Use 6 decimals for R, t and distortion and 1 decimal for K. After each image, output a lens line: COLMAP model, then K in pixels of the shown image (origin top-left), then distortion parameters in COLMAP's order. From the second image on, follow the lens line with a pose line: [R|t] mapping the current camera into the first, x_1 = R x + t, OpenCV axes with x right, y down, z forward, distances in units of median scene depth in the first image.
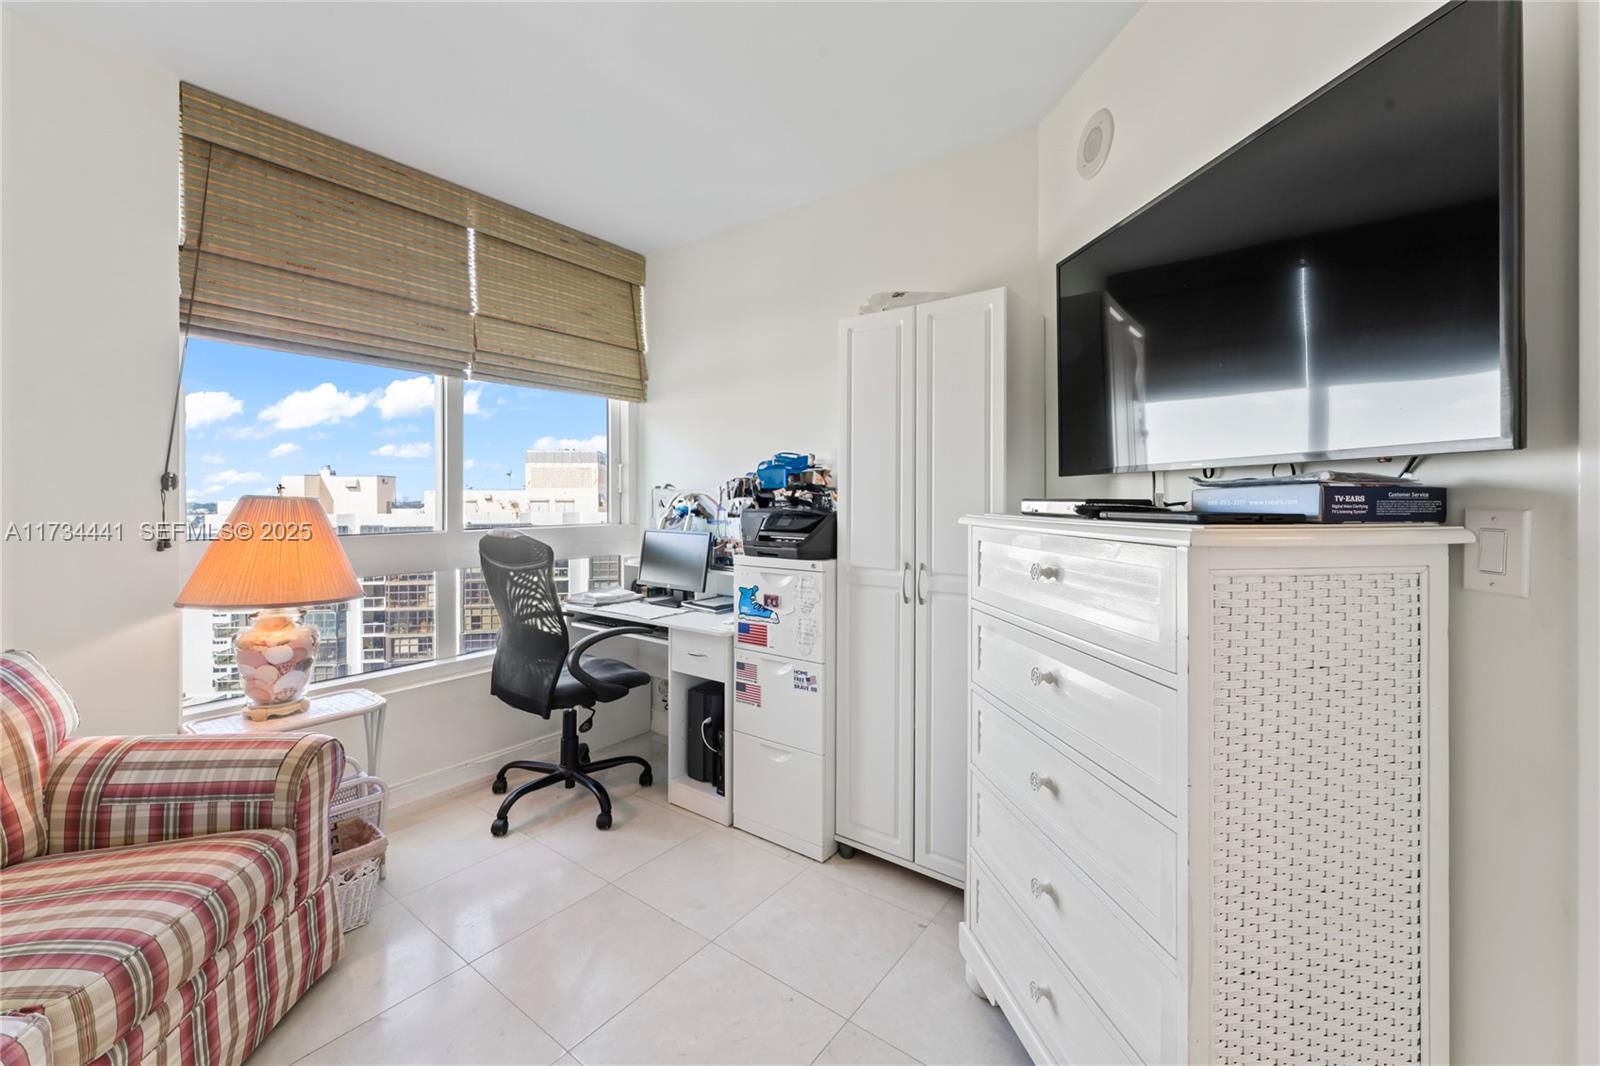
lens RADIAL K [[643.9, 0, 810.0], [0, 643.9, 495.4], [0, 0, 1]] dist [-0.003374, 0.000507]
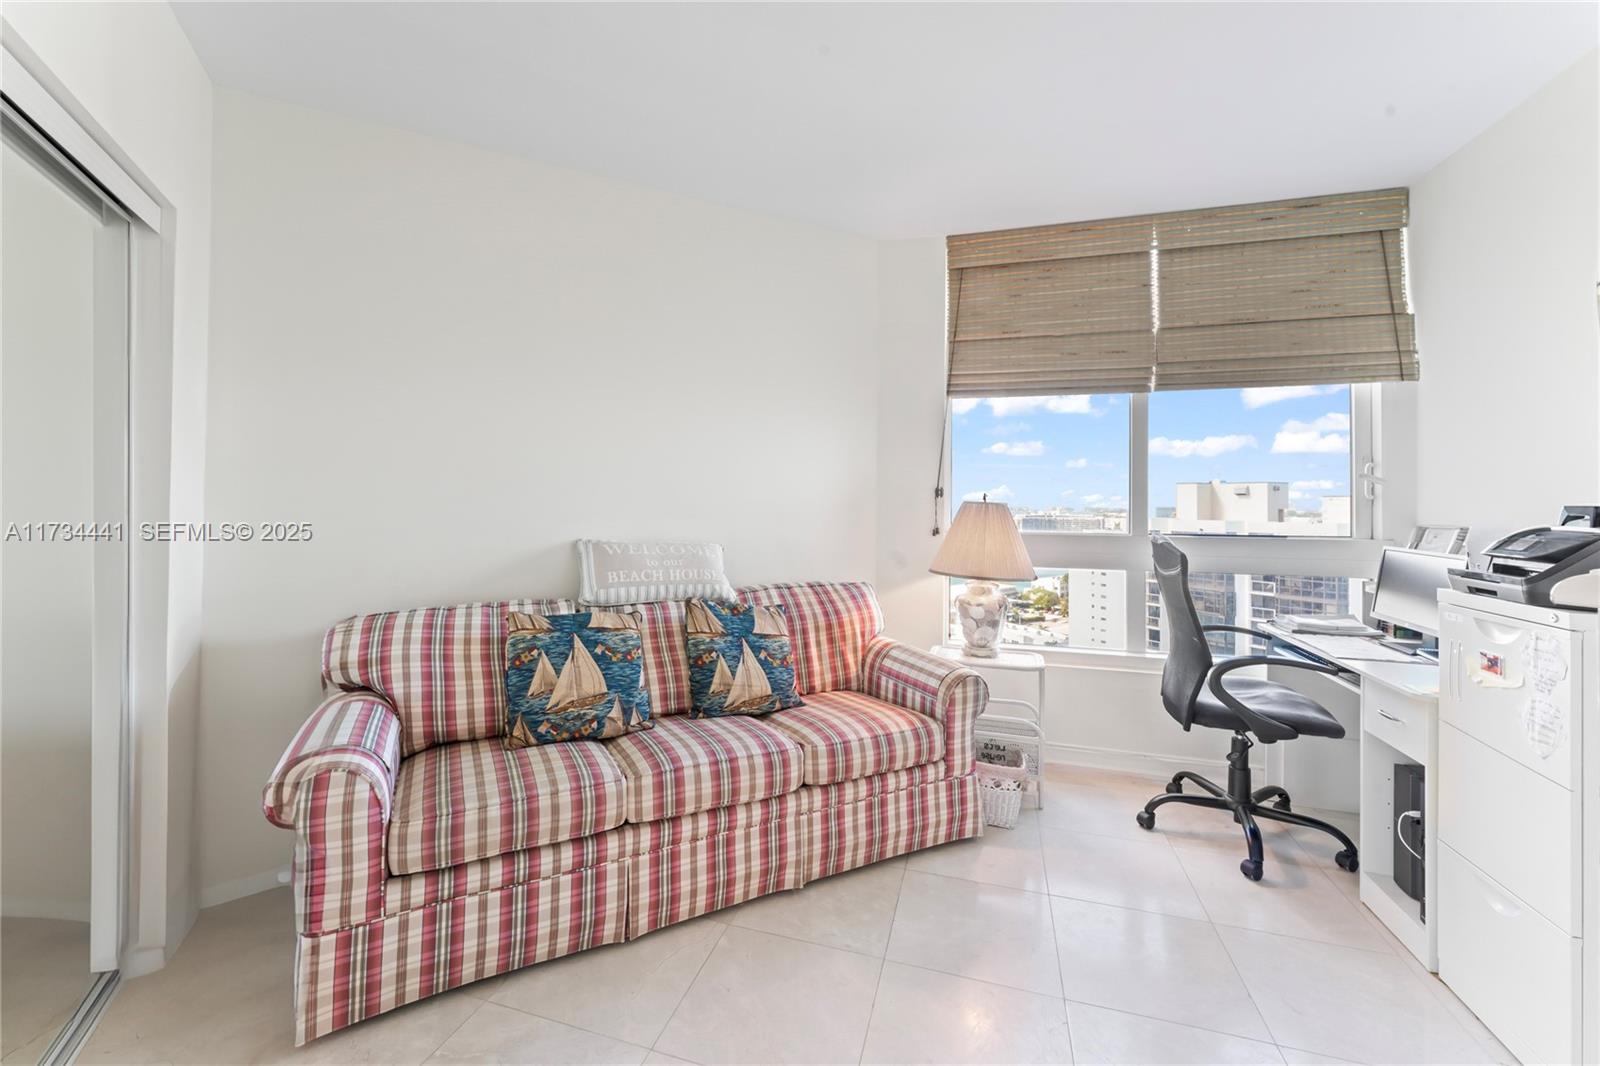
lens RADIAL K [[643.9, 0, 785.3], [0, 643.9, 491.1], [0, 0, 1]] dist [-0.003374, 0.000507]
pose [[0.335723, -0.012184, -0.941882, 0.310896], [-0.005144, 0.999878, -0.014768, 0.000652], [0.941947, 0.009803, 0.335619, 0.093830]]
